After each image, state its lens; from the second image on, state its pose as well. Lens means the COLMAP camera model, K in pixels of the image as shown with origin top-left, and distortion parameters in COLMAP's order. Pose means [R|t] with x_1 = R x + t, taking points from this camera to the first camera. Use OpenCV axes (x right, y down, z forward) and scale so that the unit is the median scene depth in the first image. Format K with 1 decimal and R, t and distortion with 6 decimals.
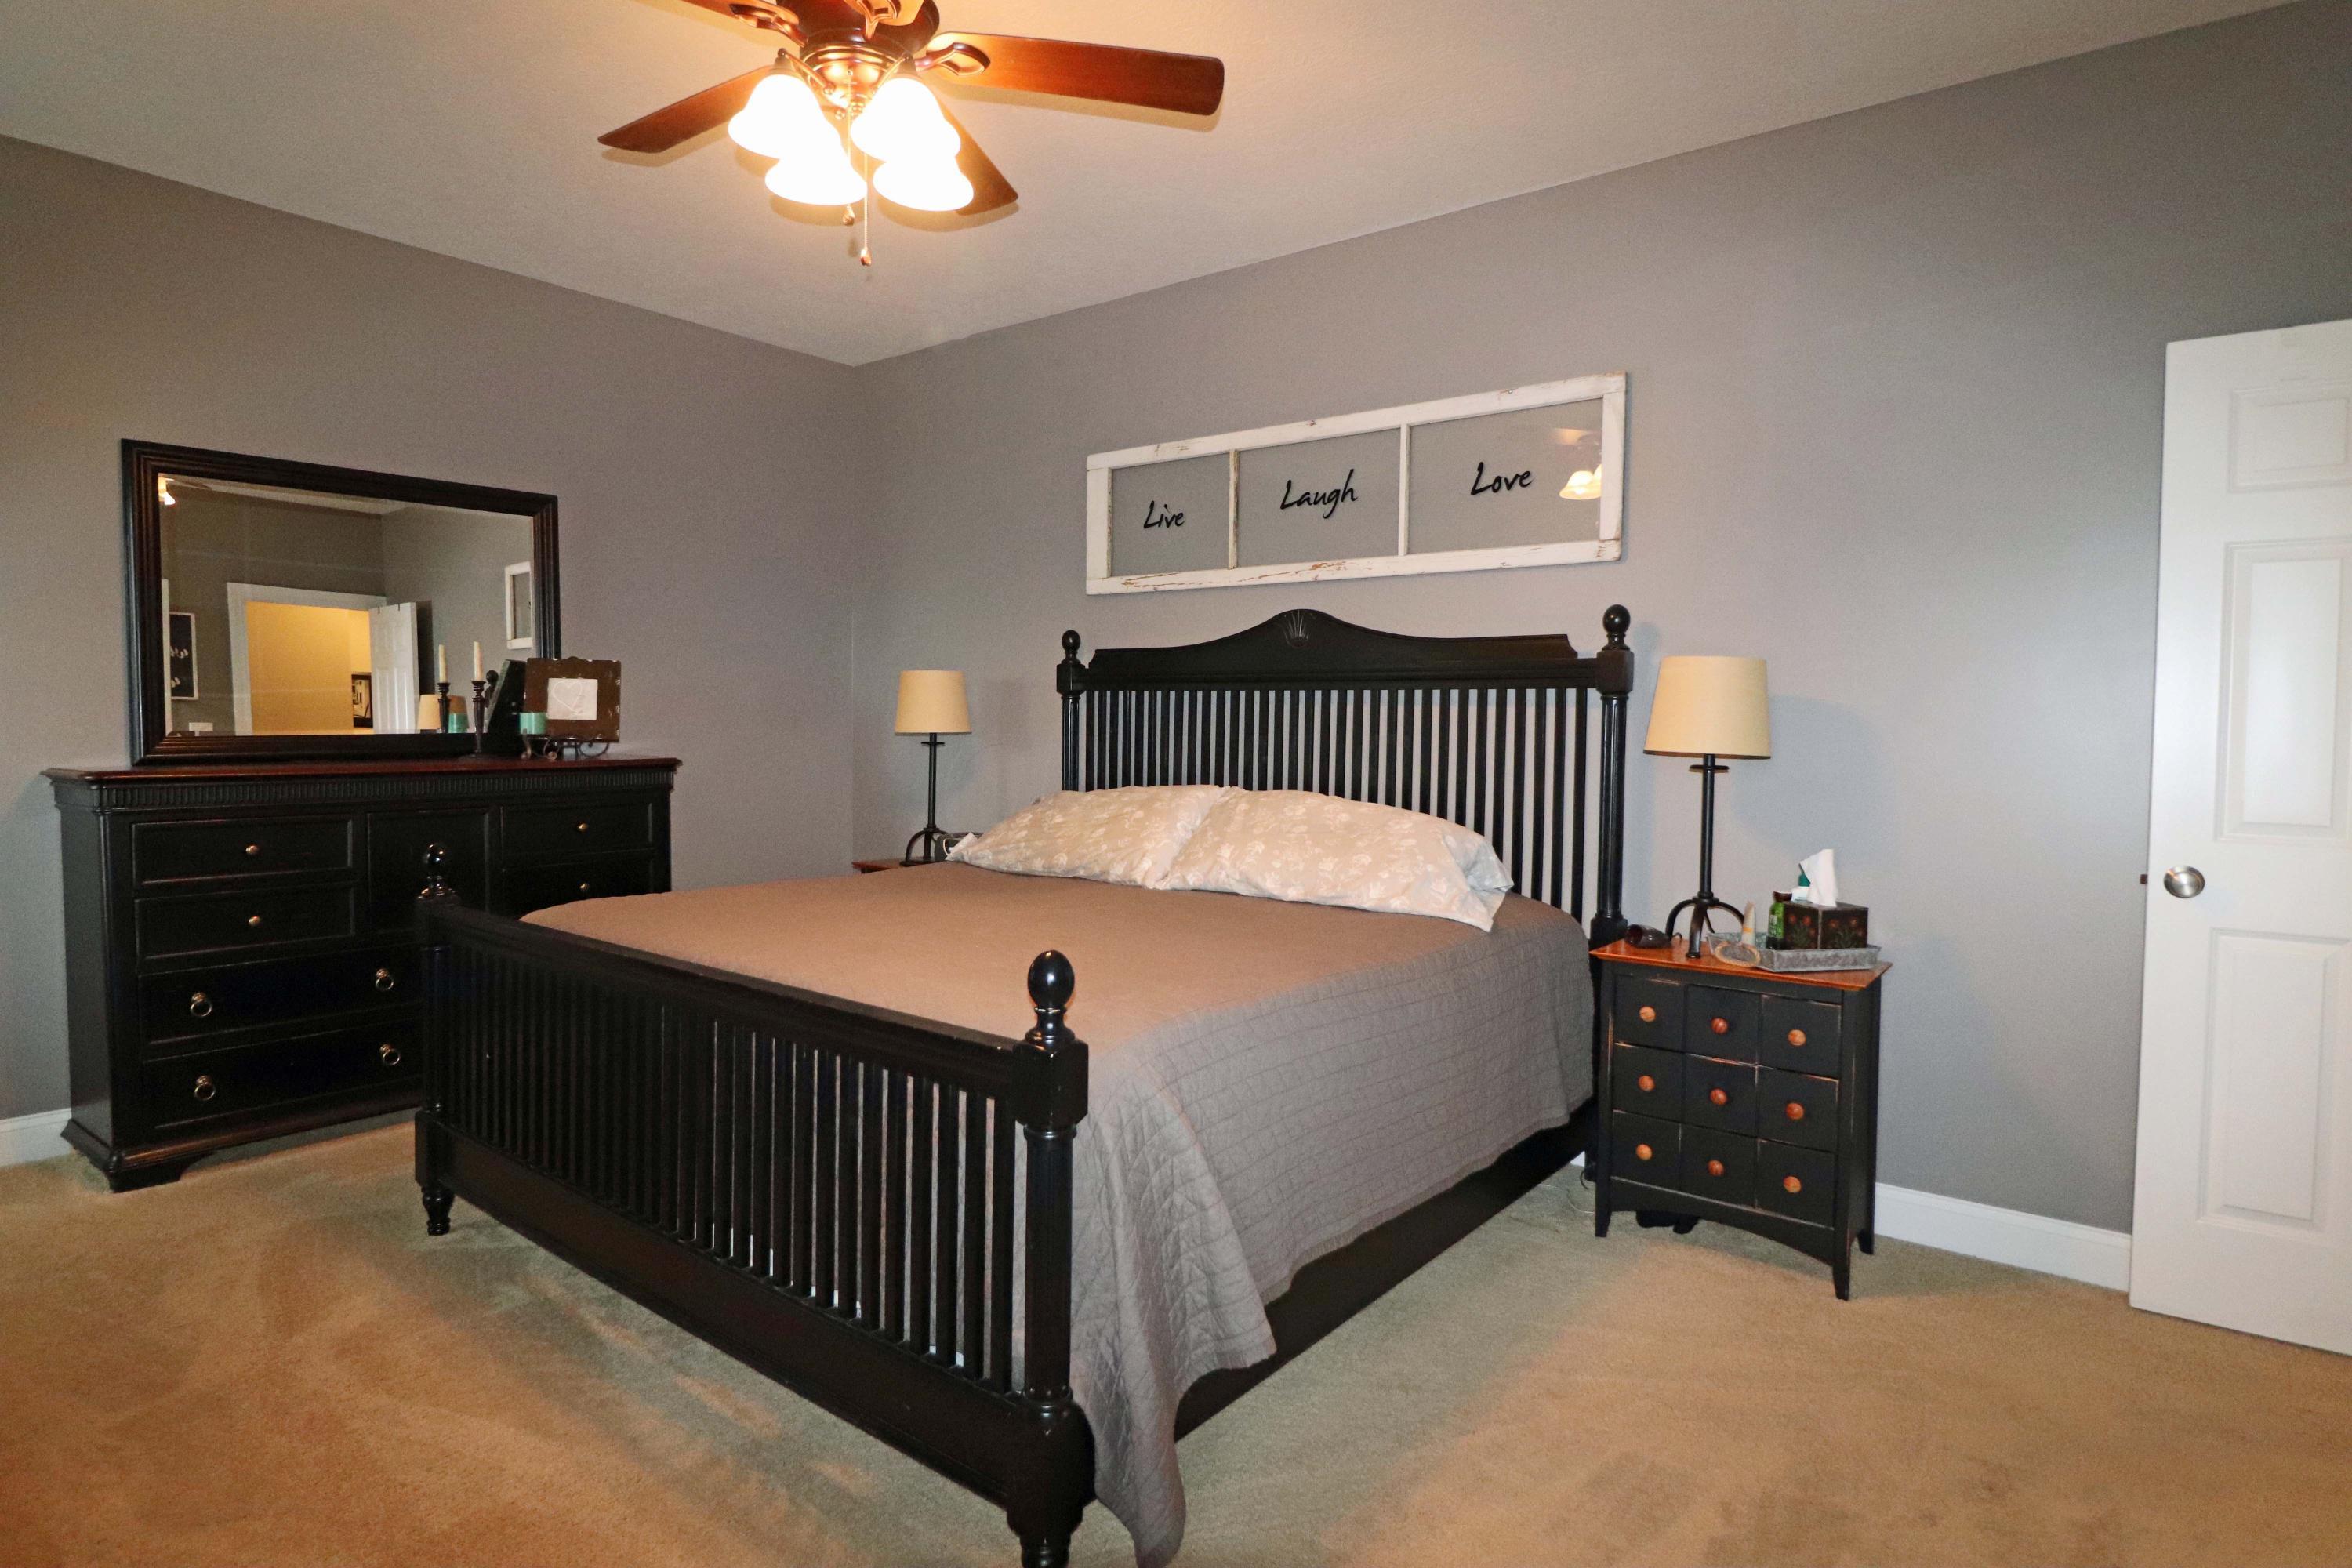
lens RADIAL K [[1262.1, 0, 1165.3], [0, 1262.1, 777.2], [0, 0, 1]] dist [-0.005985, -0.007266]
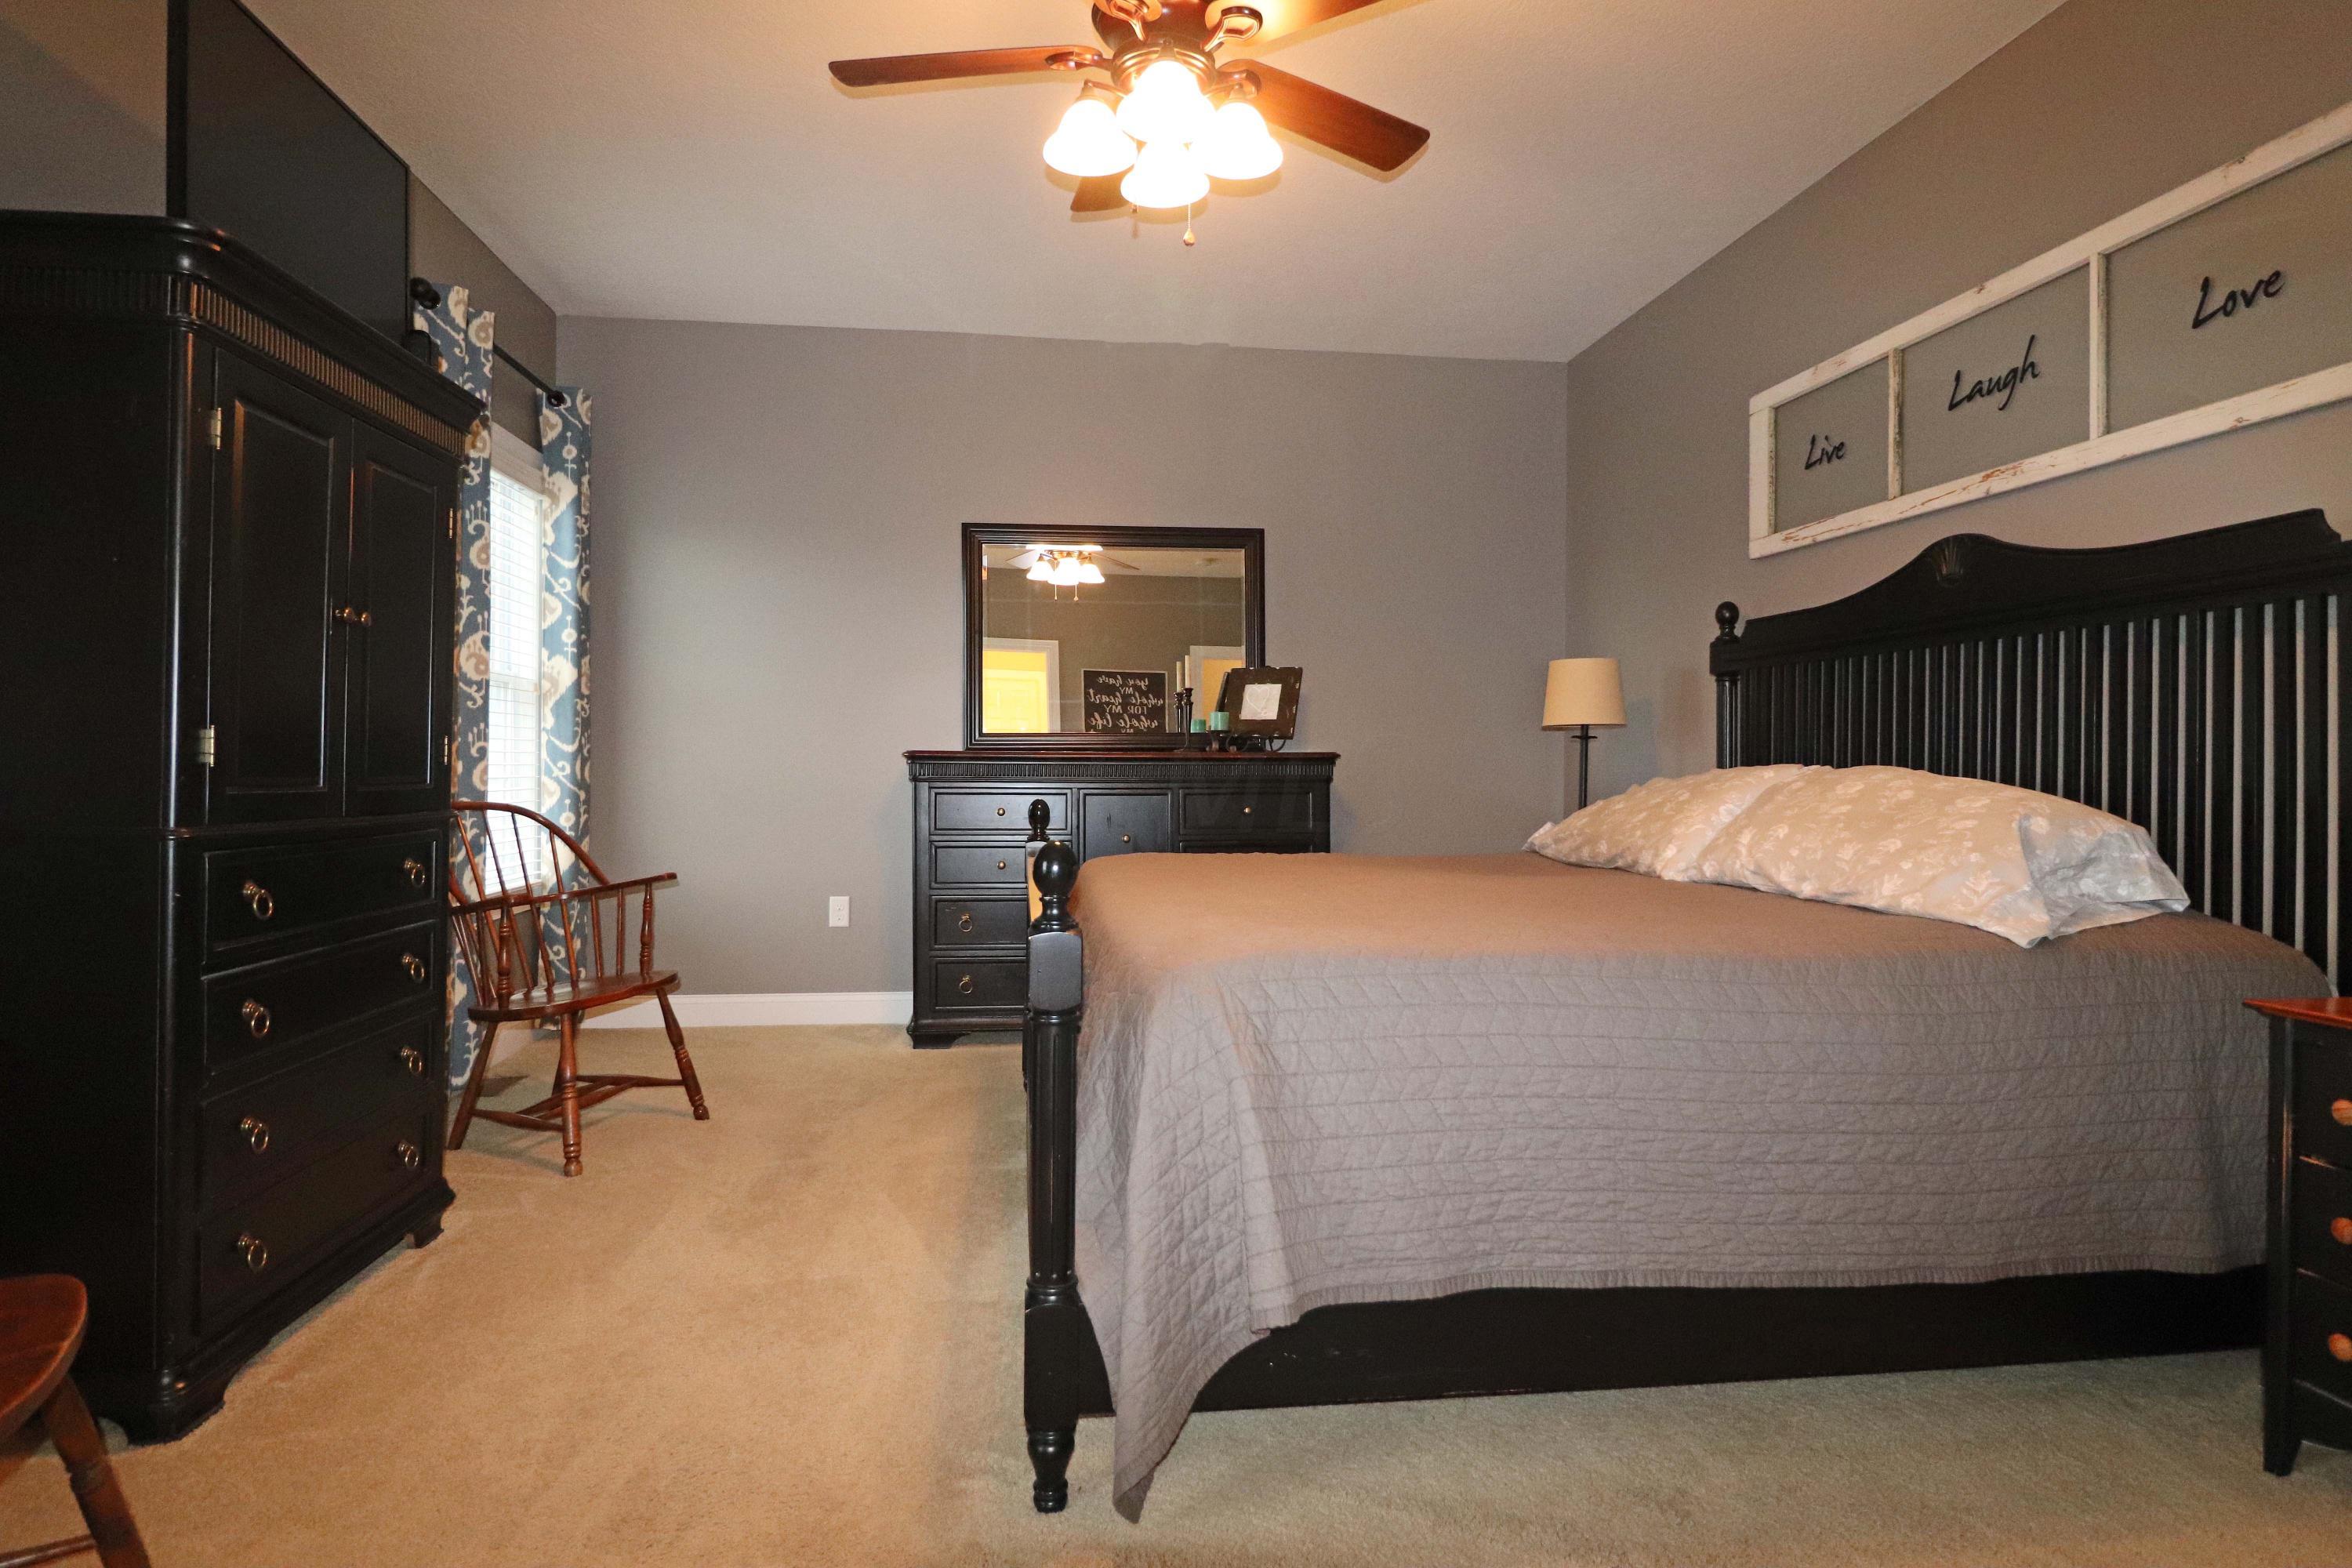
lens RADIAL K [[1262.1, 0, 1161.1], [0, 1262.1, 772.6], [0, 0, 1]] dist [-0.005985, -0.007266]
pose [[0.708523, -0.002347, -0.705683, 0.298252], [-0.031543, 0.998890, -0.034992, 0.049278], [0.704982, 0.047052, 0.707663, 0.139013]]
